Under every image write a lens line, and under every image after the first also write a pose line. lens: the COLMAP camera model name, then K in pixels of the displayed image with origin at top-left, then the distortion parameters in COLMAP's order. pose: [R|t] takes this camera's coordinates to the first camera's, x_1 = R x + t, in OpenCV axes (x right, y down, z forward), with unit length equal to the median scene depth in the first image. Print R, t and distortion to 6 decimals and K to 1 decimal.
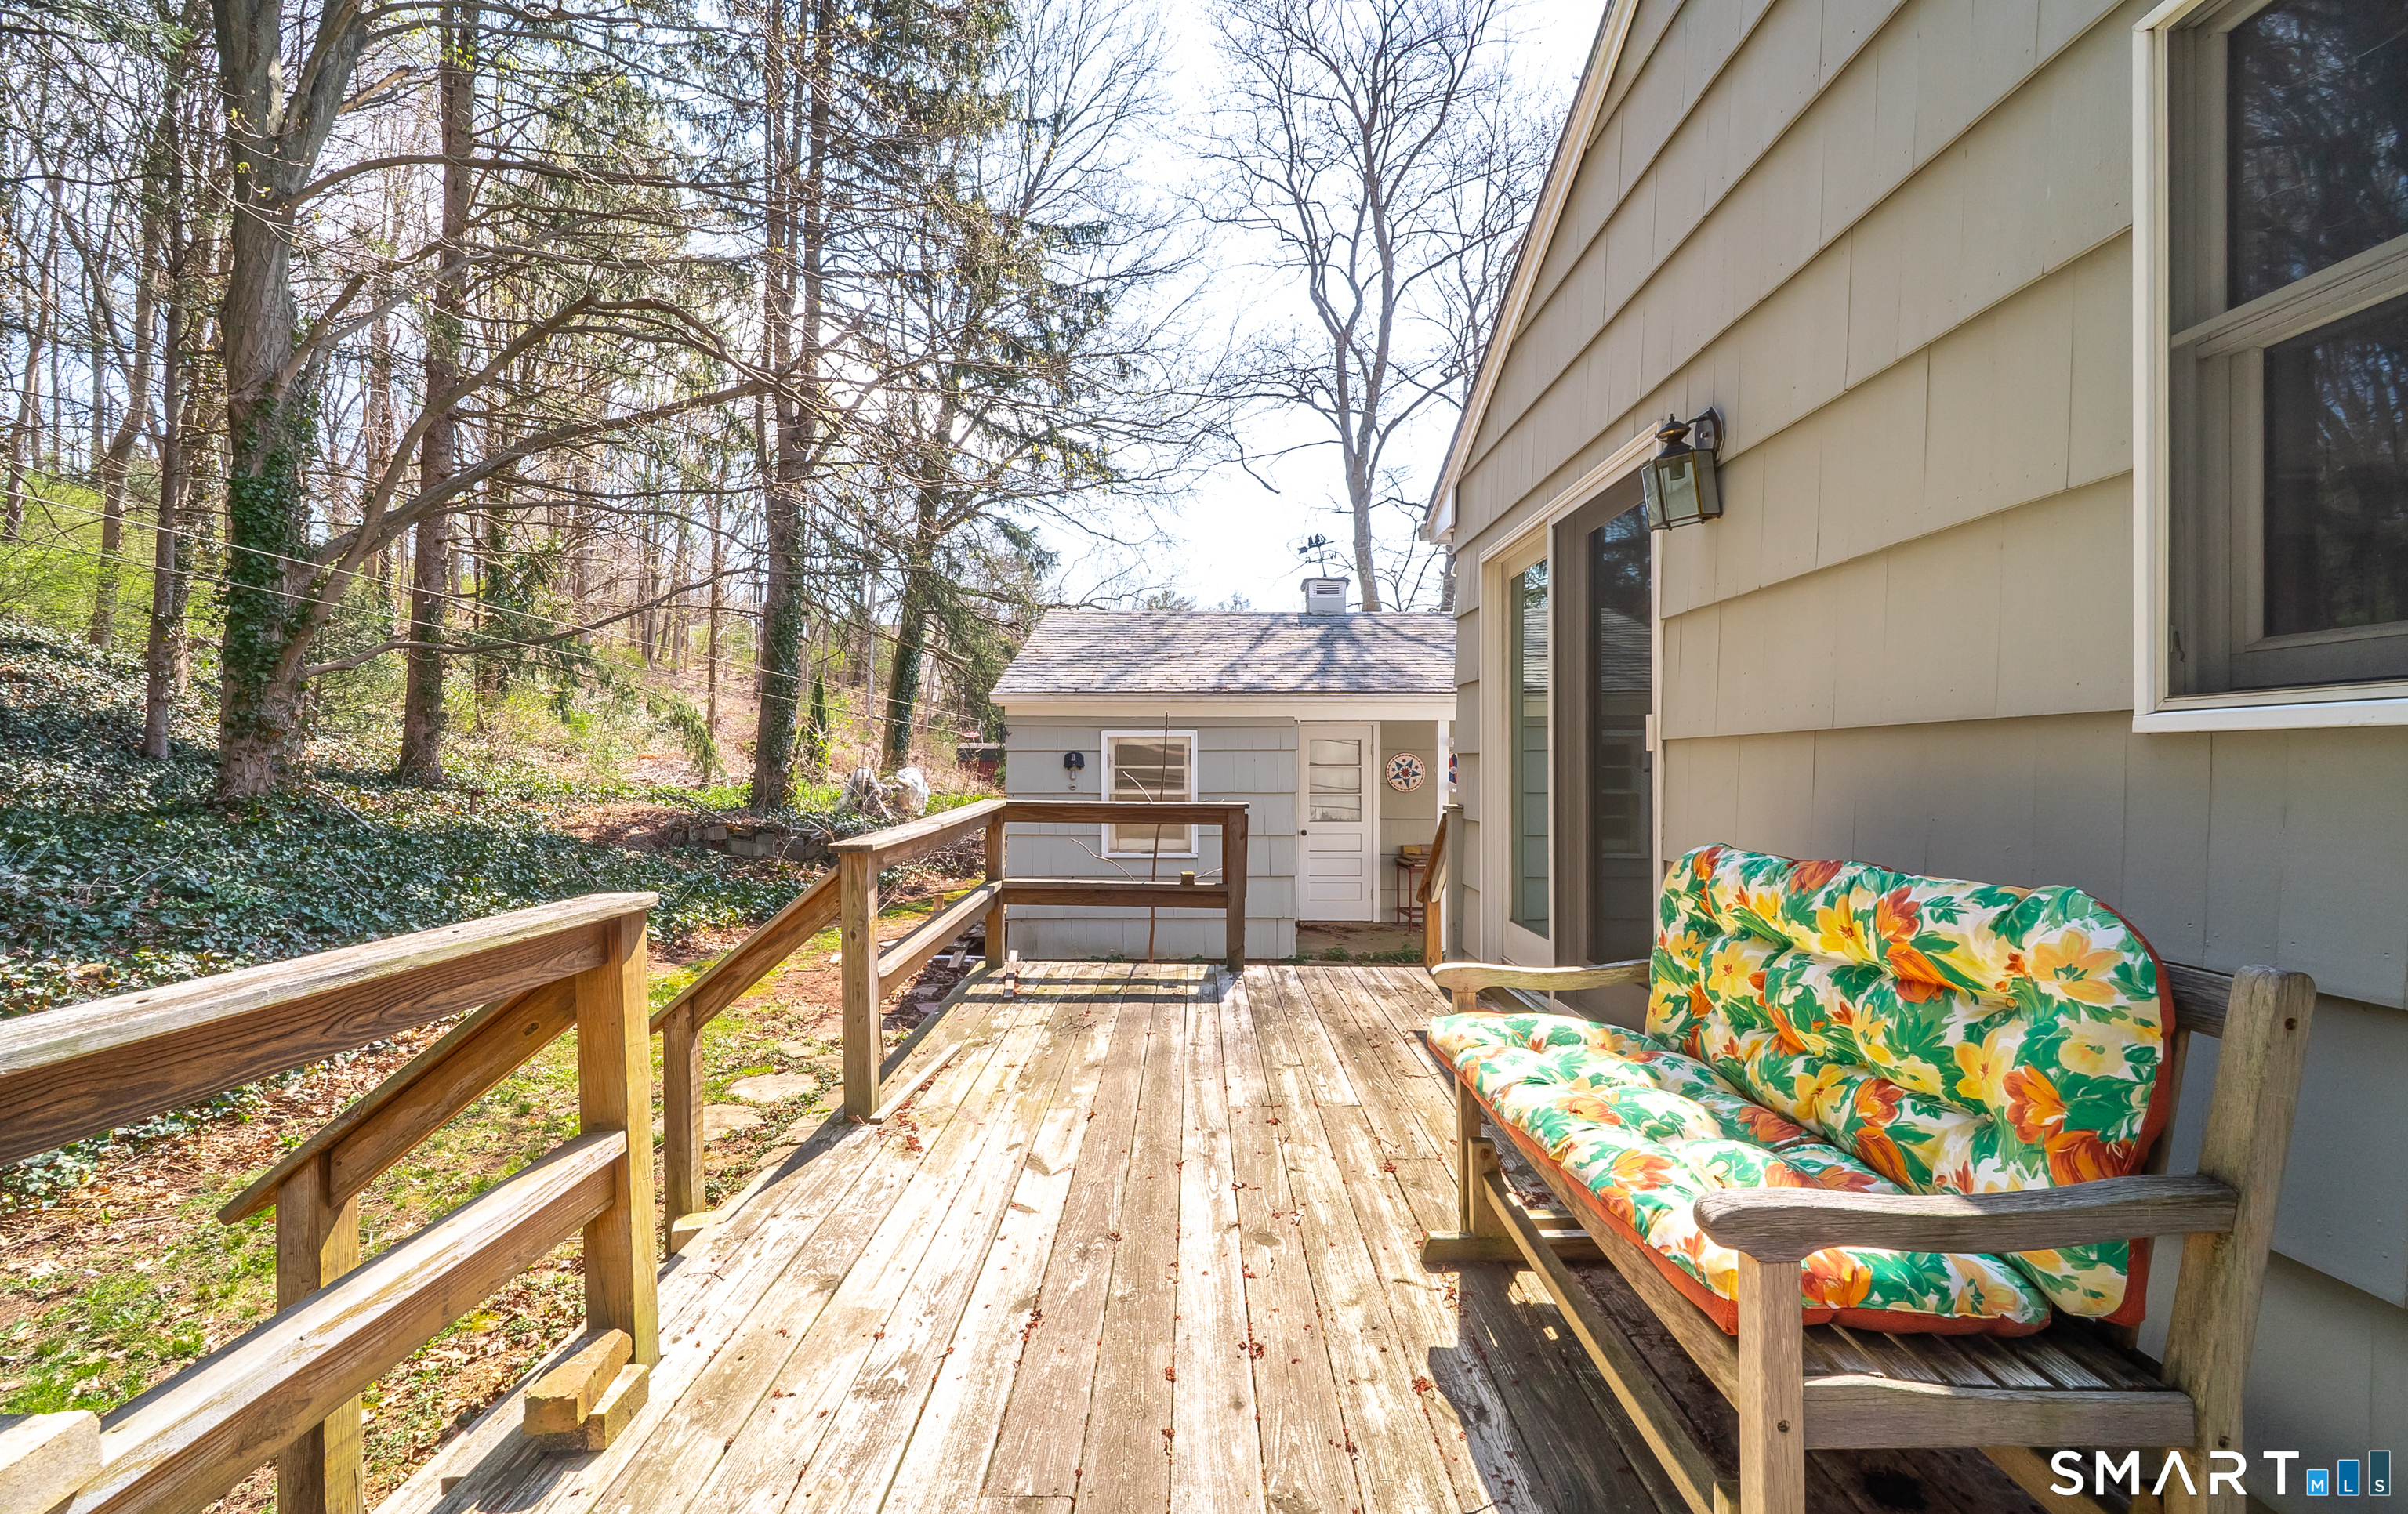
lens RADIAL K [[957.4, 0, 1184.5], [0, 957.4, 769.8], [0, 0, 1]] dist [-0.000681, 0.000365]
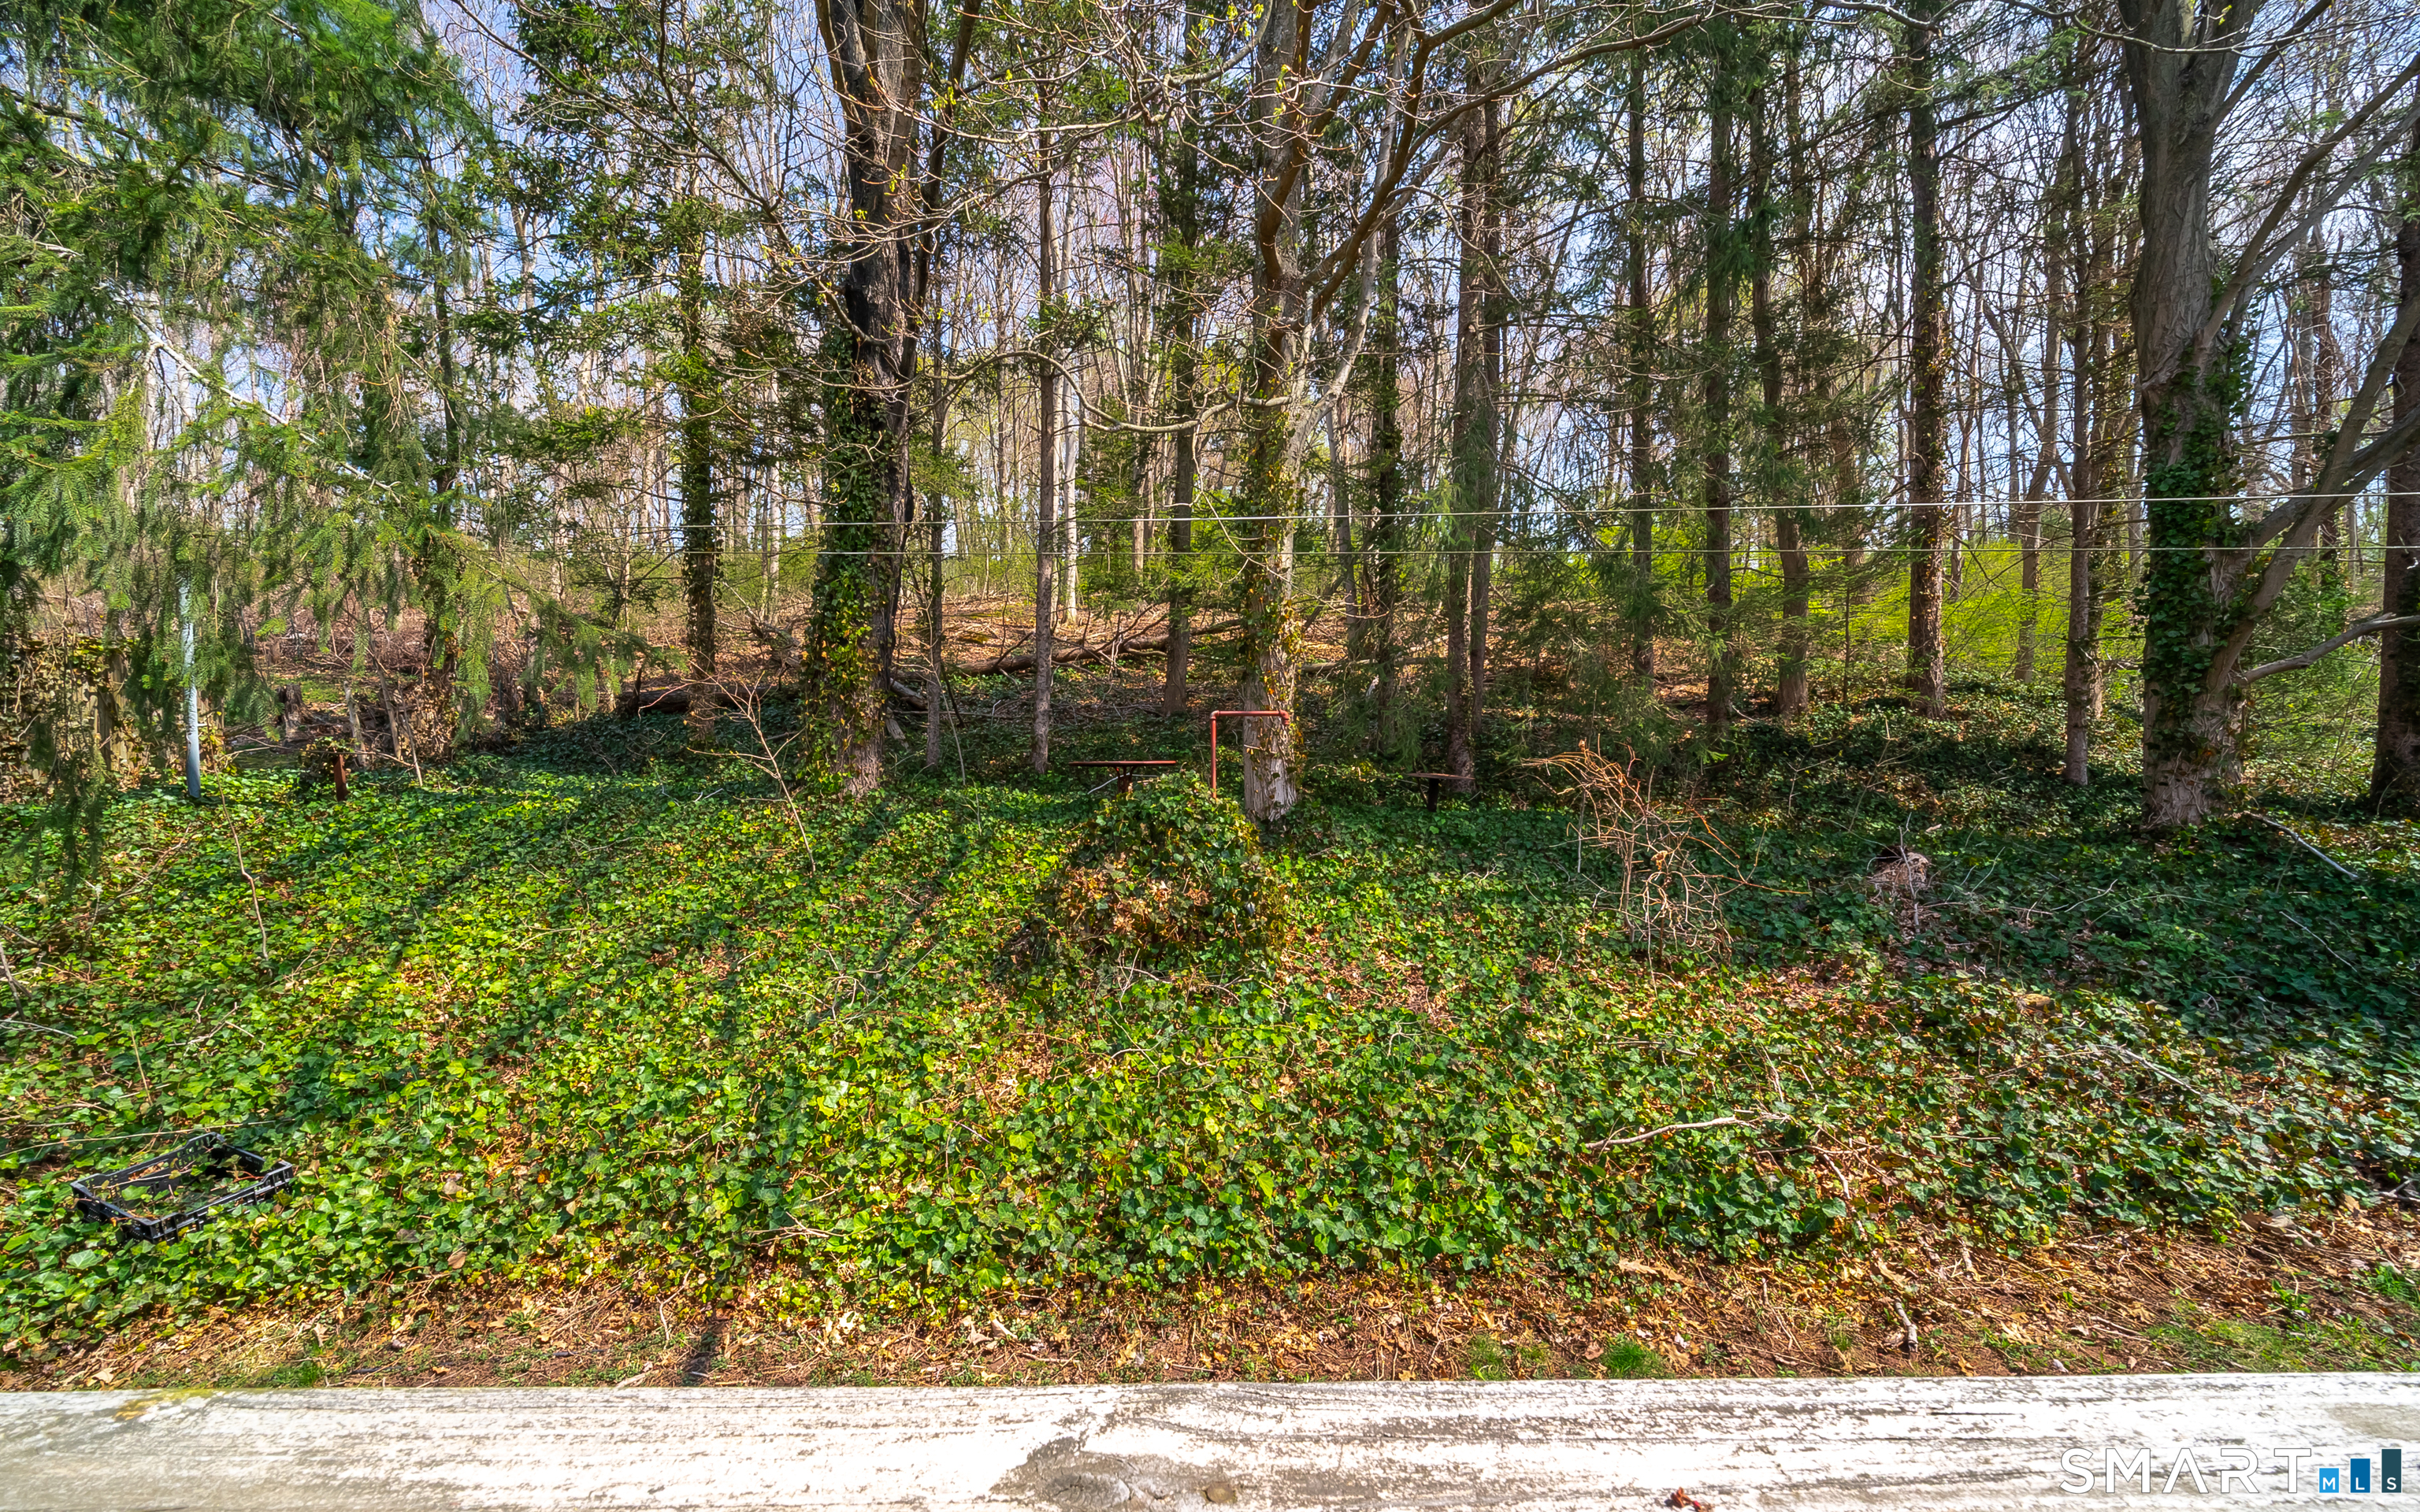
lens RADIAL K [[965.8, 0, 1210.0], [0, 965.8, 756.0], [0, 0, 1]] dist [0.001767, 0.000151]
pose [[0.025853, -0.043127, -0.998735, -0.098073], [-0.001211, 0.999067, -0.043172, 0.002970], [0.999665, 0.002326, 0.025777, 0.077041]]
